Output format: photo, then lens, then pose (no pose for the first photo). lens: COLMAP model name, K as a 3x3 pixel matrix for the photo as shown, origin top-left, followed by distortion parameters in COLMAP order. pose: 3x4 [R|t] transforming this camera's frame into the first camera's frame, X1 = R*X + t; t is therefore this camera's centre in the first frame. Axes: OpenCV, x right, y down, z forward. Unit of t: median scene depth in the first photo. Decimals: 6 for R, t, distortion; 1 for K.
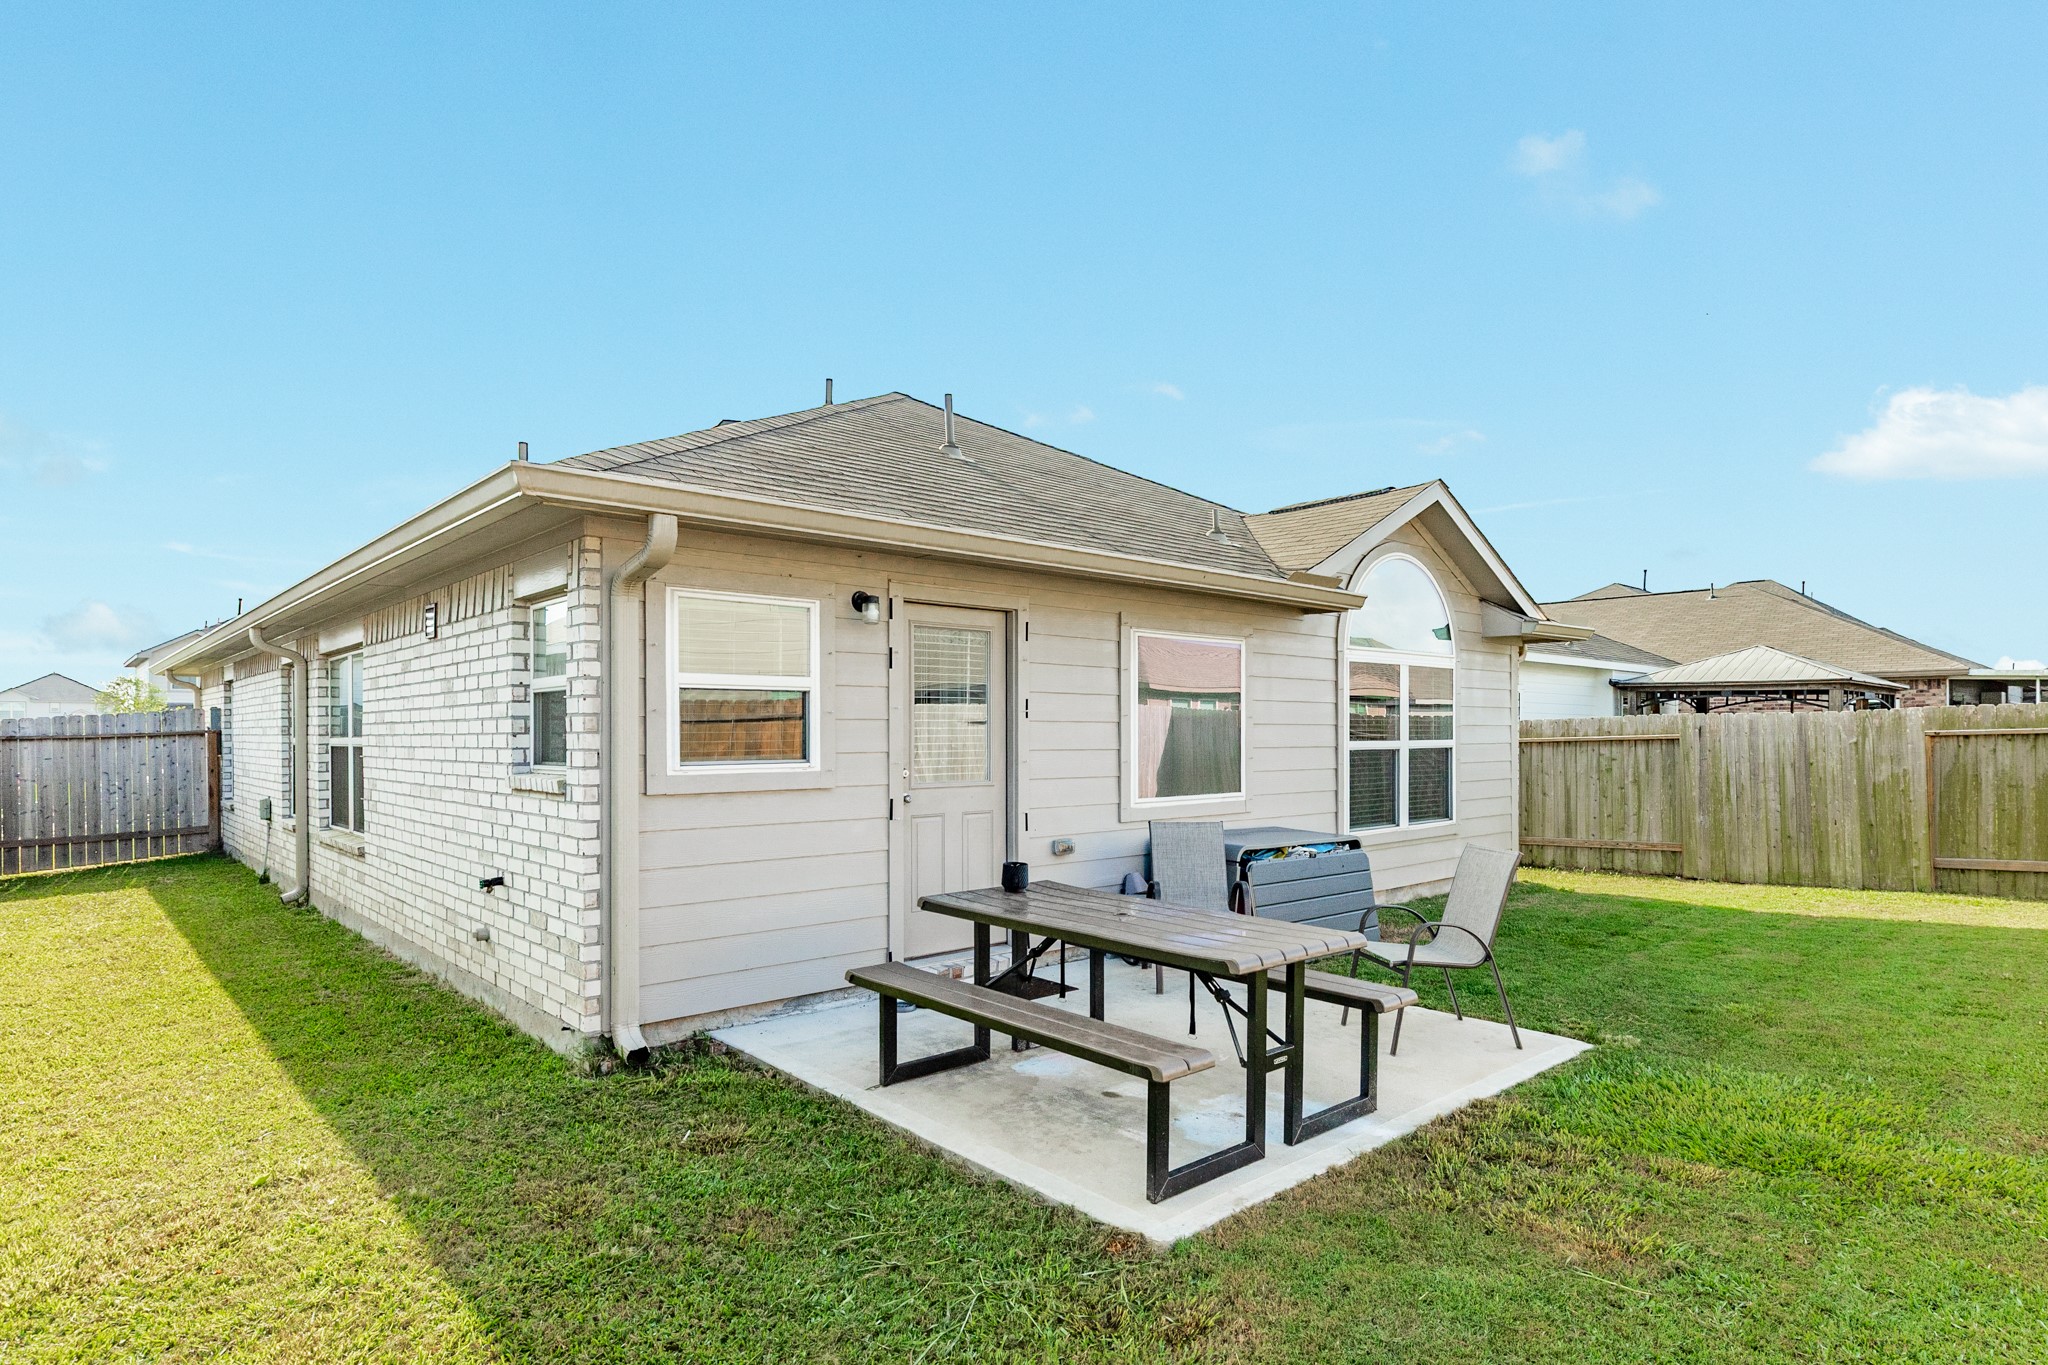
lens RADIAL K [[1094.6, 0, 1064.2], [0, 1094.6, 737.7], [0, 0, 1]] dist [0.000624, 0.000376]
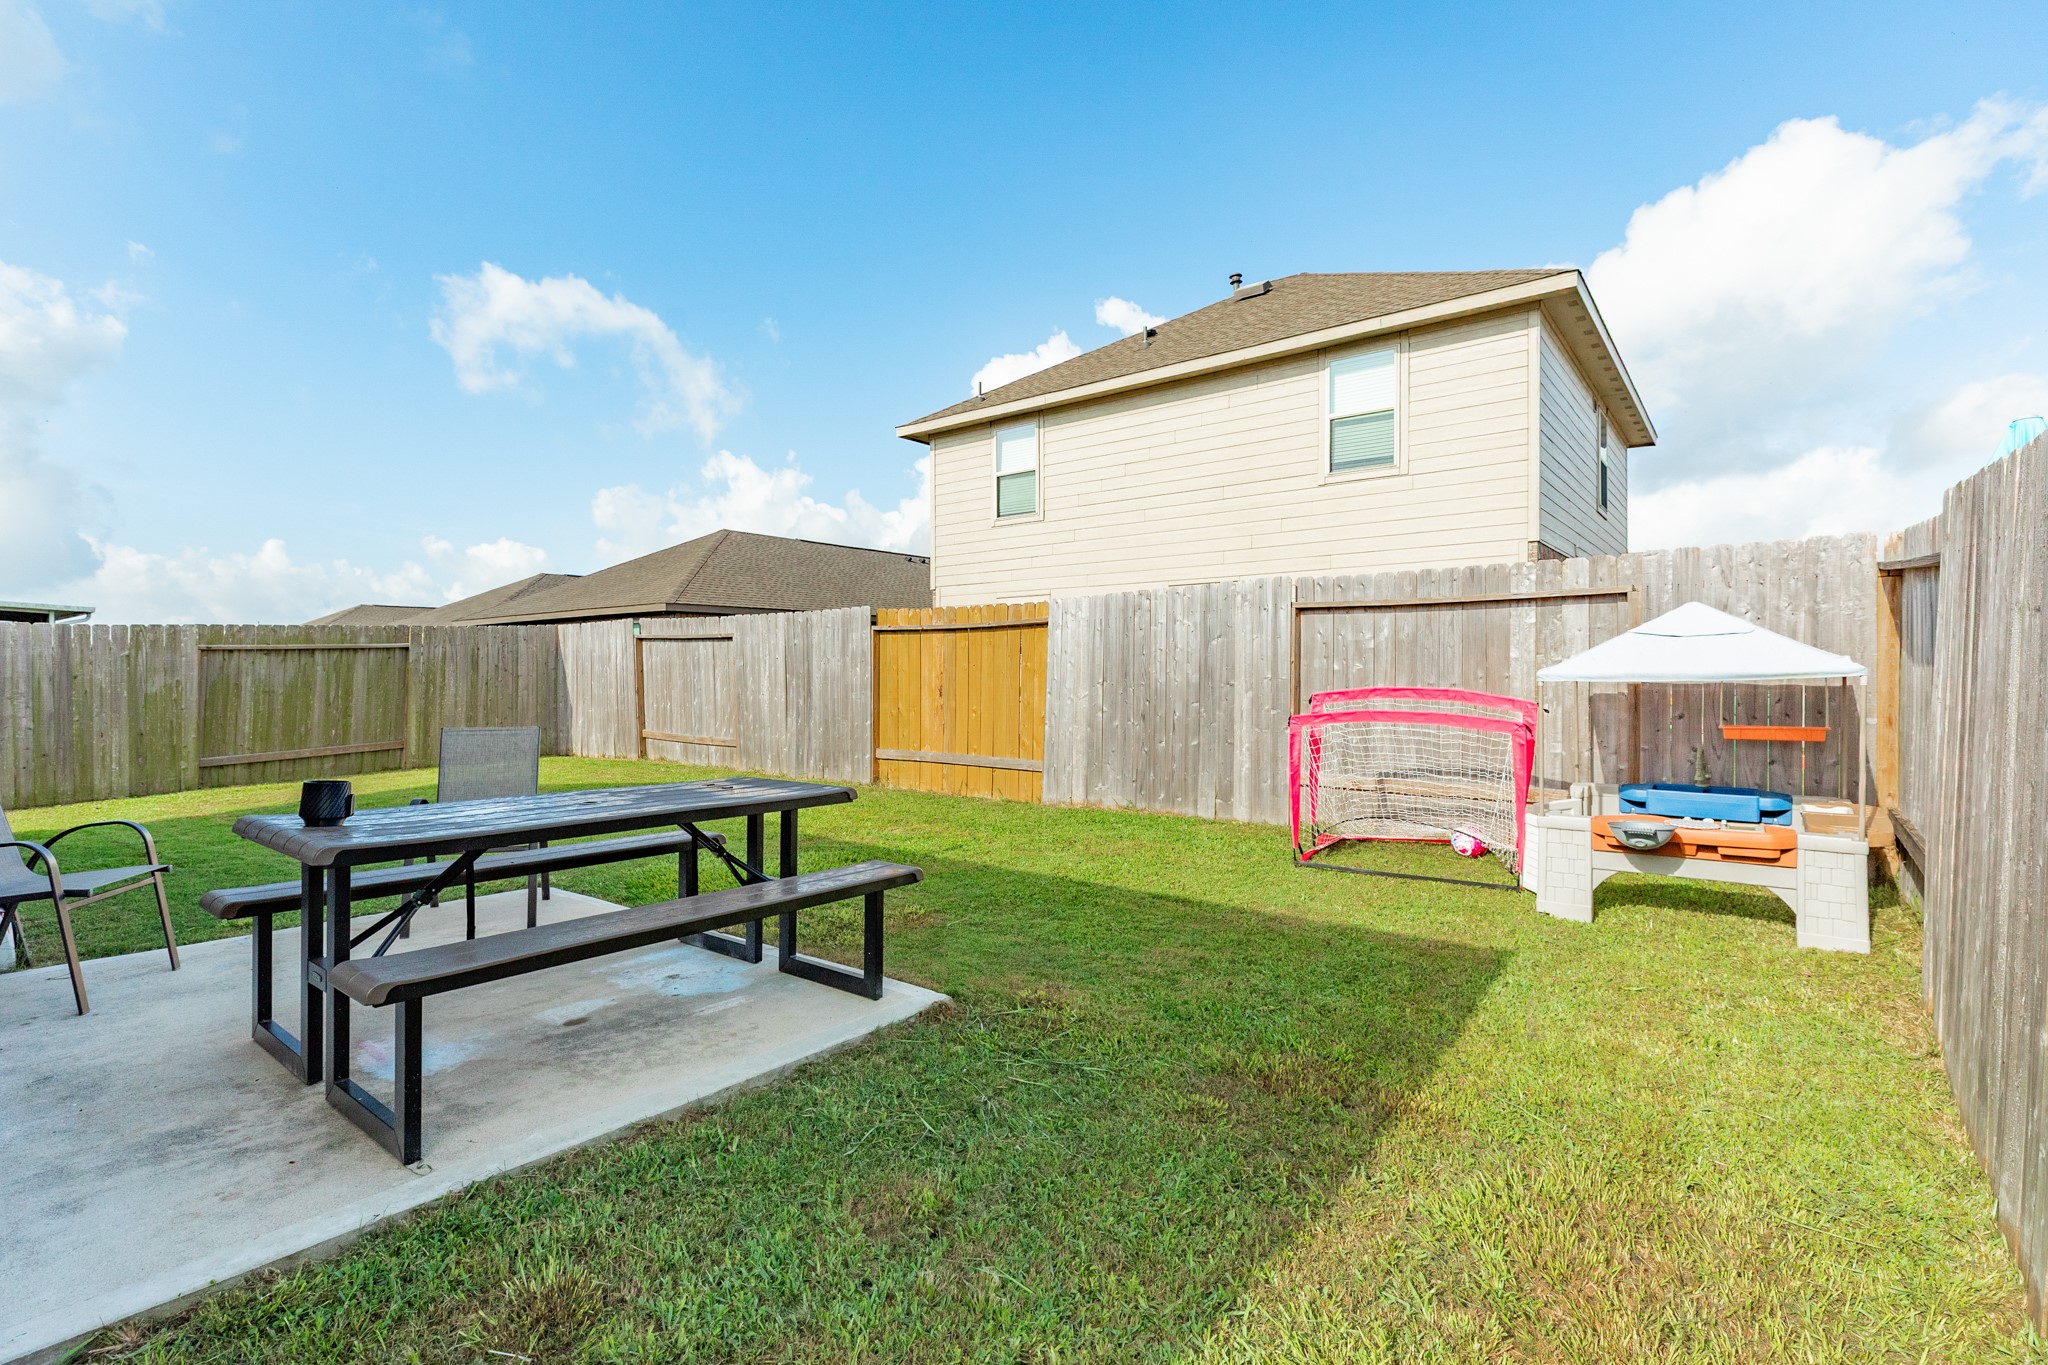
lens RADIAL K [[947.7, 0, 1023.8], [0, 947.7, 684.8], [0, 0, 1]] dist [-0.002921, -0.000164]
pose [[-0.147595, -0.013553, 0.988955, -0.288736], [0.003032, 0.999895, 0.014155, 0.022735], [-0.989043, 0.005087, -0.147539, 0.304373]]
